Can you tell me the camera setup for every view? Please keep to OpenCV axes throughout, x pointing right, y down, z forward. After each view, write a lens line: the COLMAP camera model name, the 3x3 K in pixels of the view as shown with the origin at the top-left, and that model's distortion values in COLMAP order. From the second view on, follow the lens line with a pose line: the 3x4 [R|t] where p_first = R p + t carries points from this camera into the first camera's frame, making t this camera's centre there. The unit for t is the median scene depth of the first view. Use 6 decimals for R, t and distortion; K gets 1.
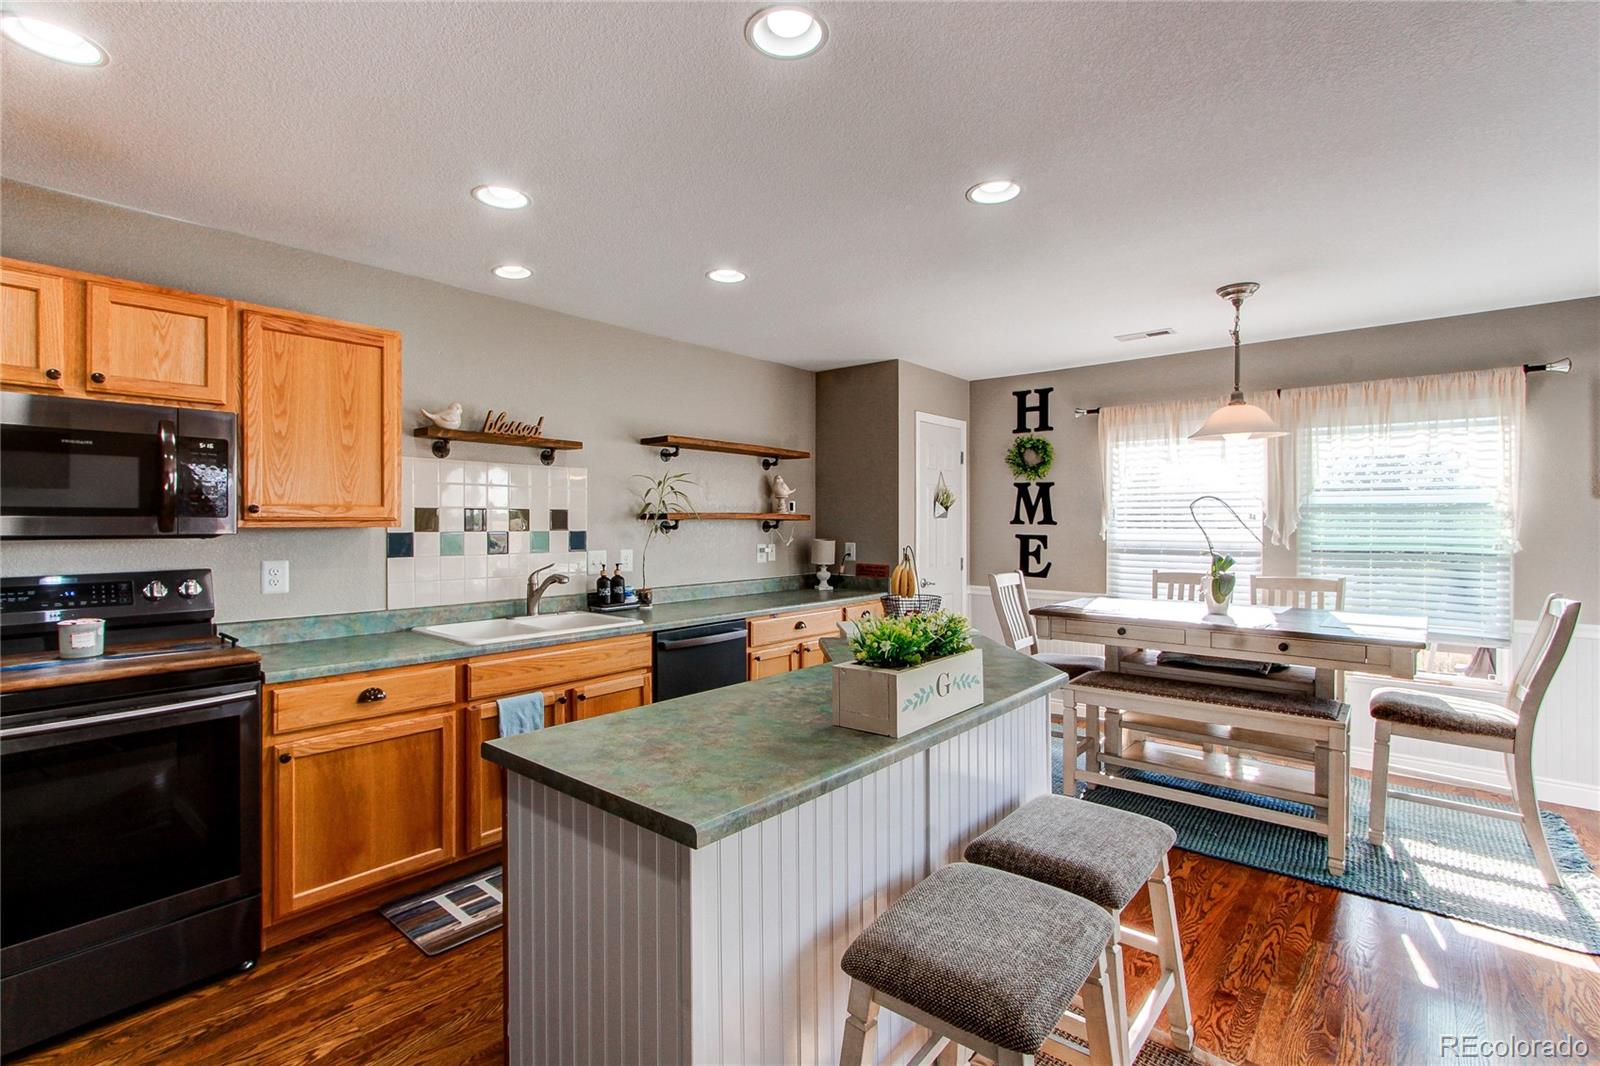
lens RADIAL K [[737.1, 0, 791.0], [0, 737.1, 524.4], [0, 0, 1]] dist [-0.000119, 0.001672]
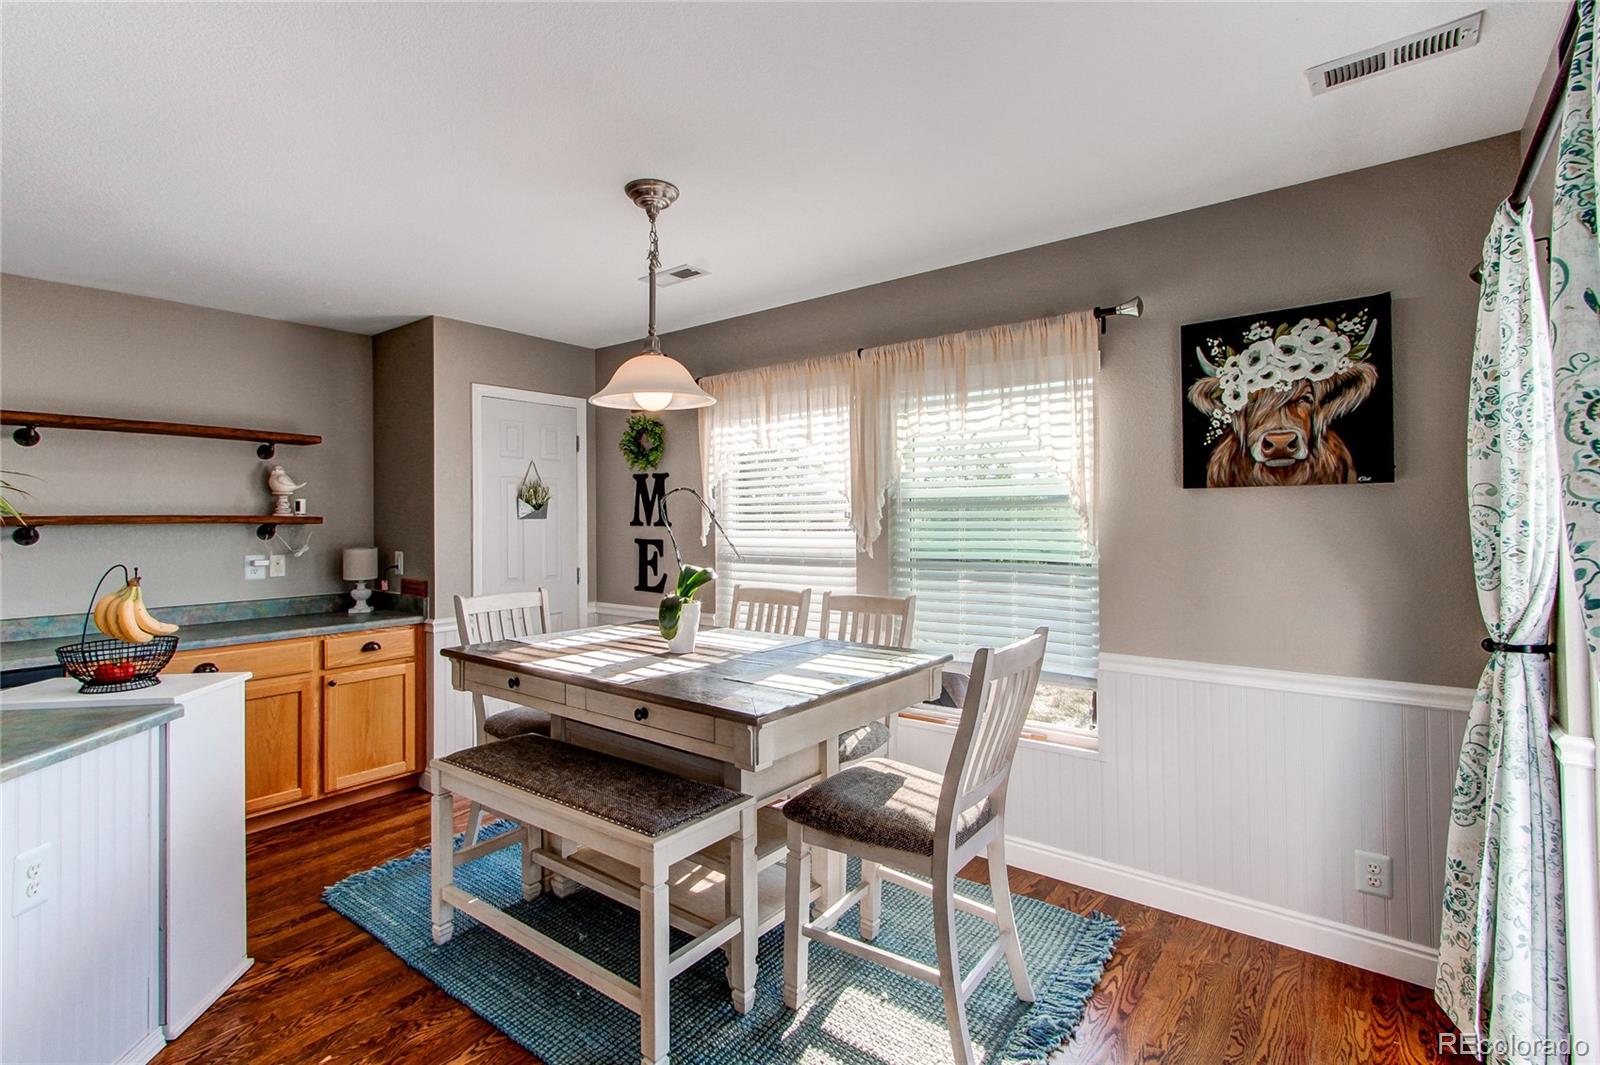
lens RADIAL K [[747.7, 0, 792.5], [0, 747.7, 517.5], [0, 0, 1]] dist [-0.001474, 0.001126]
pose [[0.998900, -0.007864, 0.046218, 0.554487], [0.008153, 0.999948, -0.006083, -0.003878], [-0.046168, 0.006453, 0.998913, 0.228244]]
